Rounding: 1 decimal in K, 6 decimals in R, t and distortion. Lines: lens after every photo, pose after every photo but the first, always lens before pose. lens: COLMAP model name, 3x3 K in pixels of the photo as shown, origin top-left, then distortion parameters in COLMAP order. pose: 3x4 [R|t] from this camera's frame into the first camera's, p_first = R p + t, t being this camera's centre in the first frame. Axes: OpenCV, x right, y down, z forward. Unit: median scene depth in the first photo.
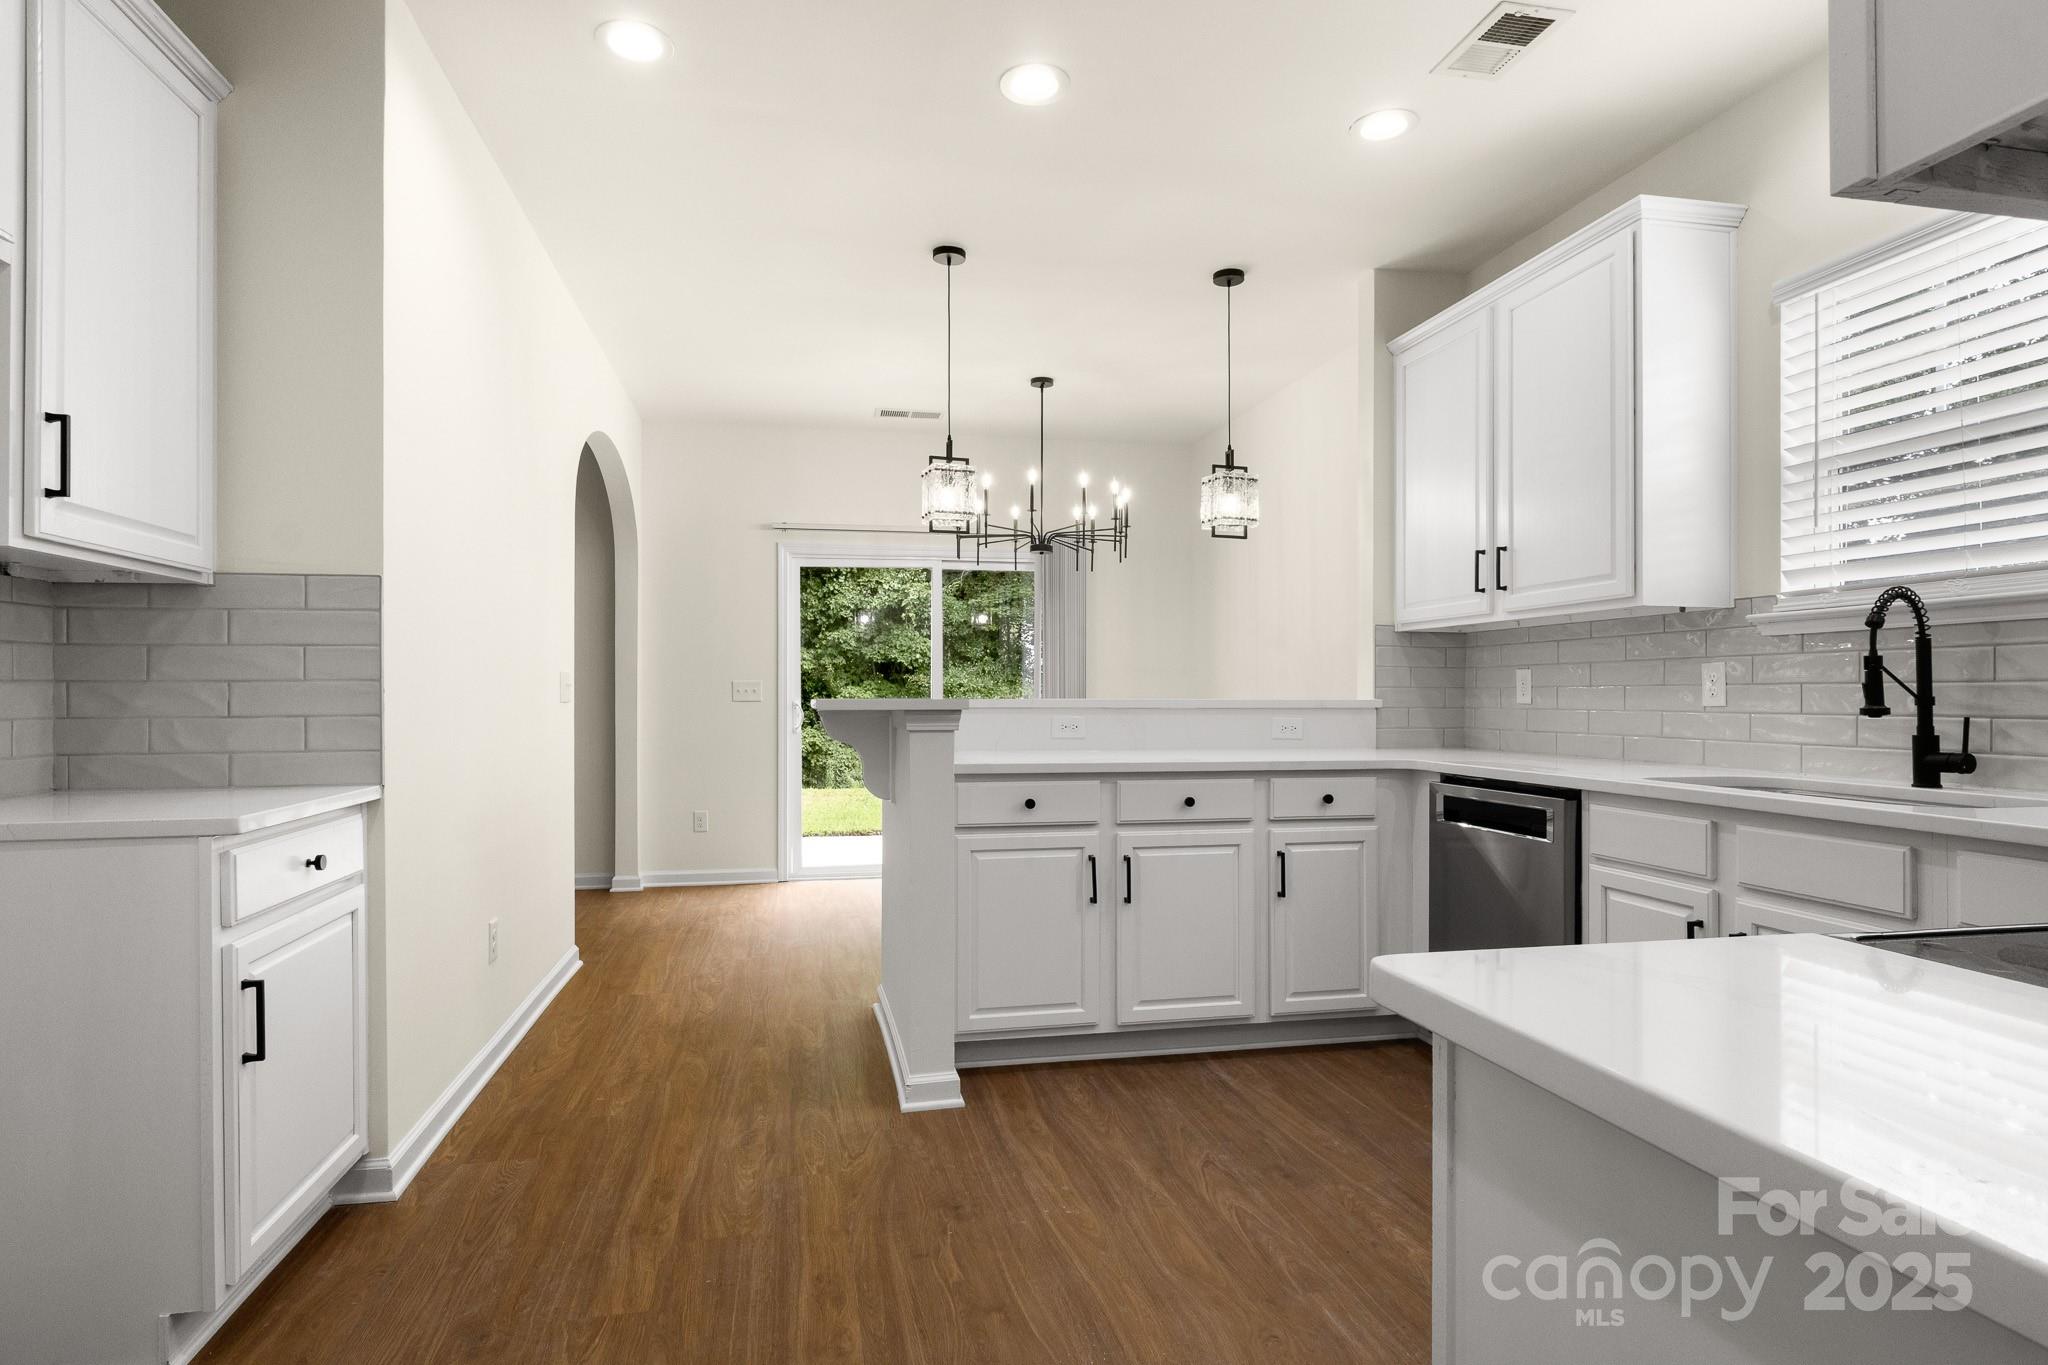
lens RADIAL K [[1071.5, 0, 1028.4], [0, 1071.5, 688.3], [0, 0, 1]] dist [-0.004586, 0.000352]
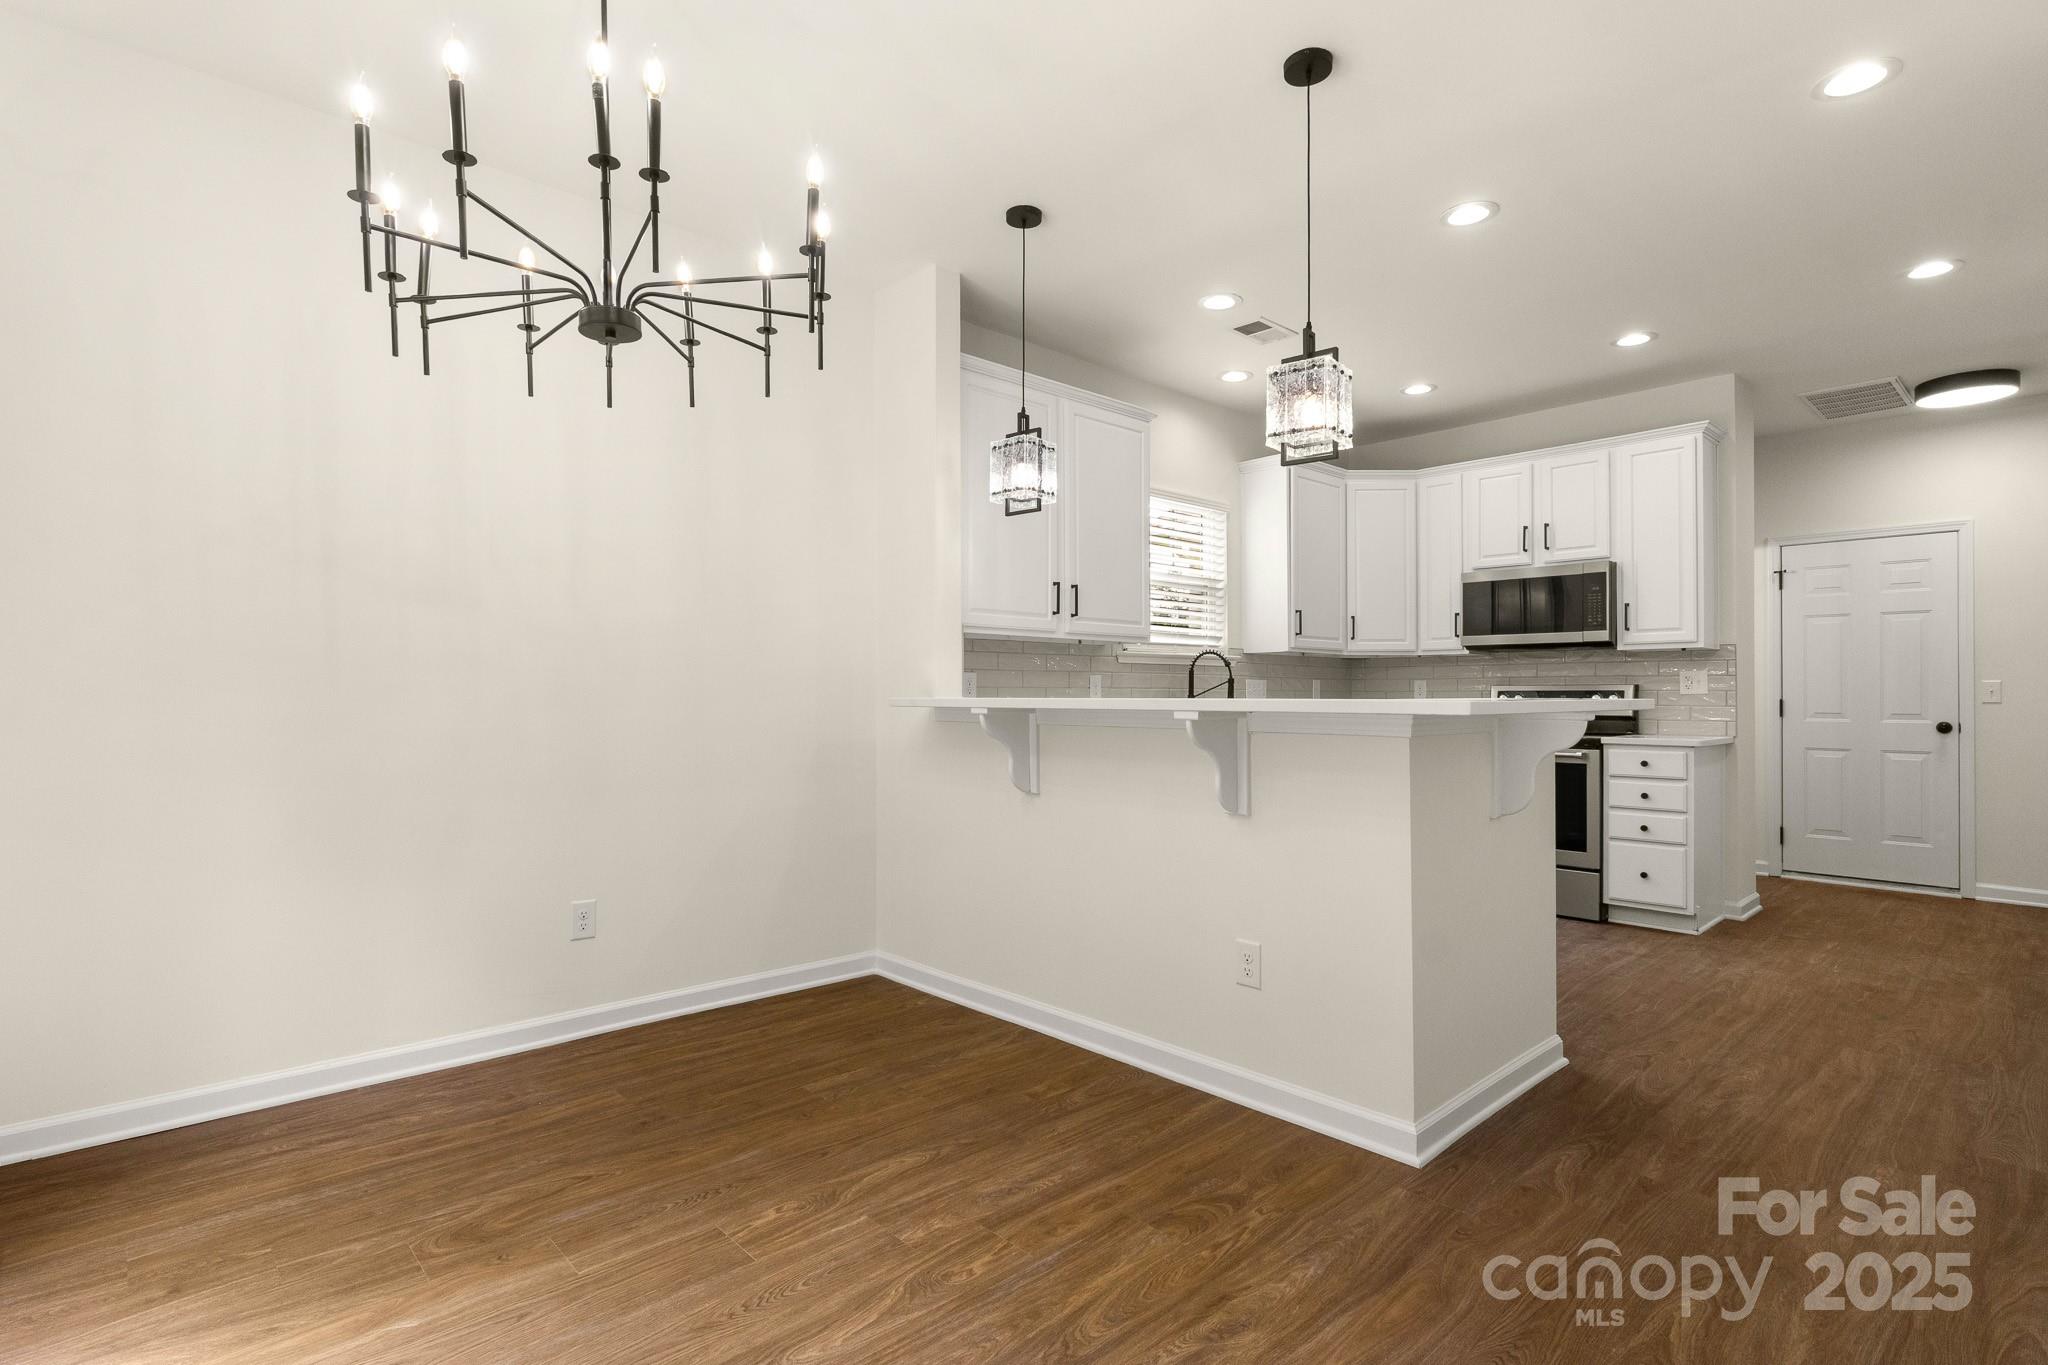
lens RADIAL K [[989.1, 0, 1011.0], [0, 989.1, 680.0], [0, 0, 1]] dist [-0.008241, 0.000477]
pose [[-0.496723, 0.010482, 0.867846, -0.699463], [-0.009456, 0.999802, -0.017487, 0.013743], [-0.867857, -0.016893, -0.496526, 1.940739]]
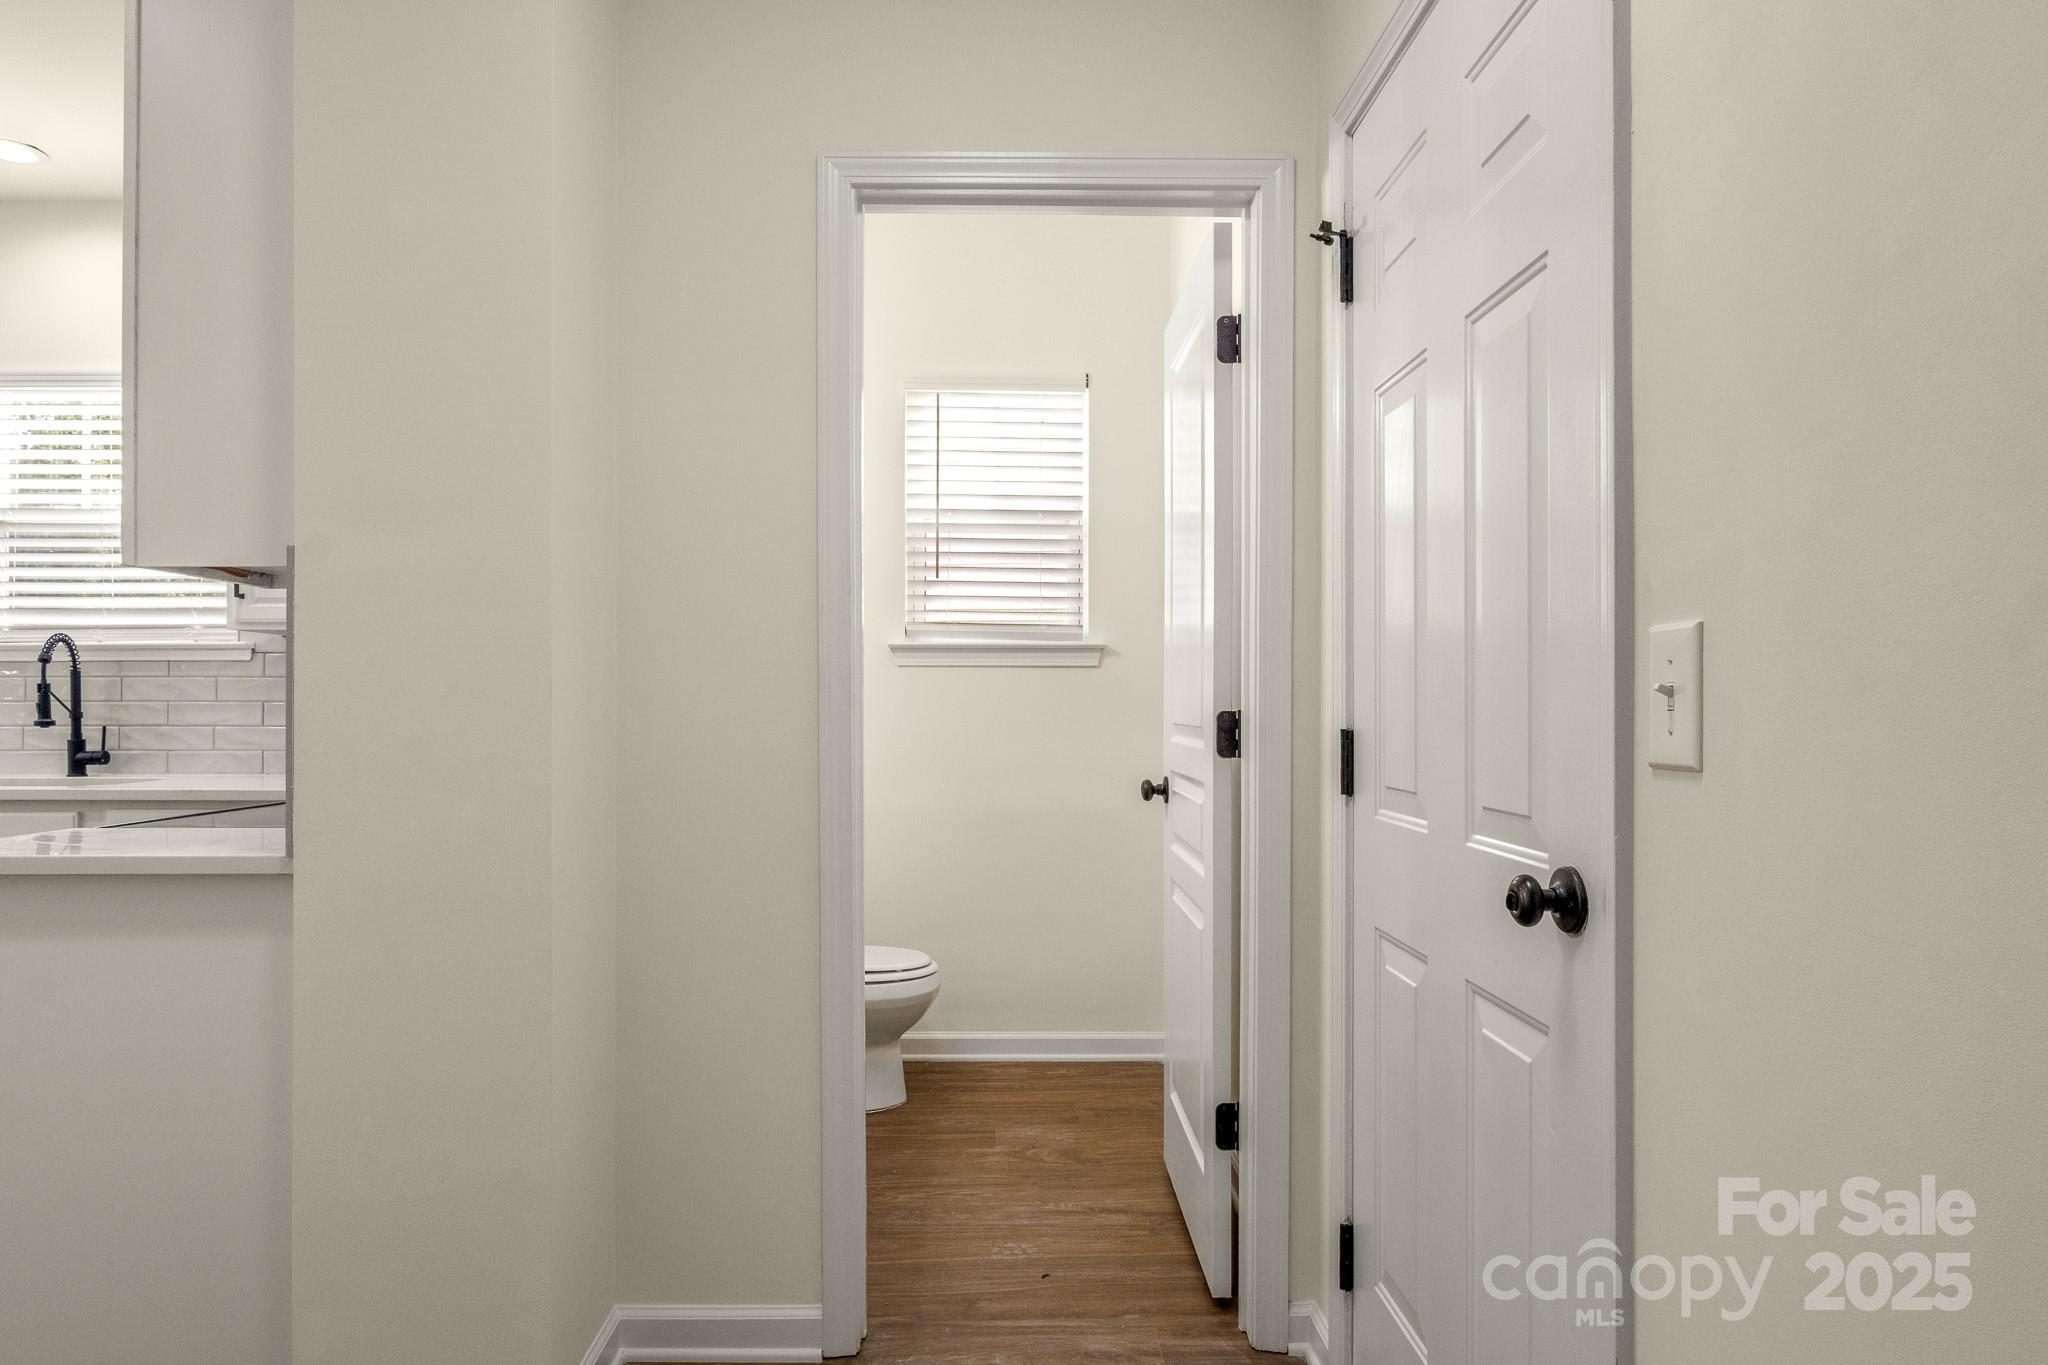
lens RADIAL K [[1254.1, 0, 1009.7], [0, 1254.1, 687.5], [0, 0, 1]] dist [0.002848, -0.001296]
pose [[0.193339, 0.008815, 0.981092, -0.431161], [-0.004513, 0.999957, -0.008096, -0.013248], [-0.981122, -0.002862, 0.193371, -0.415189]]
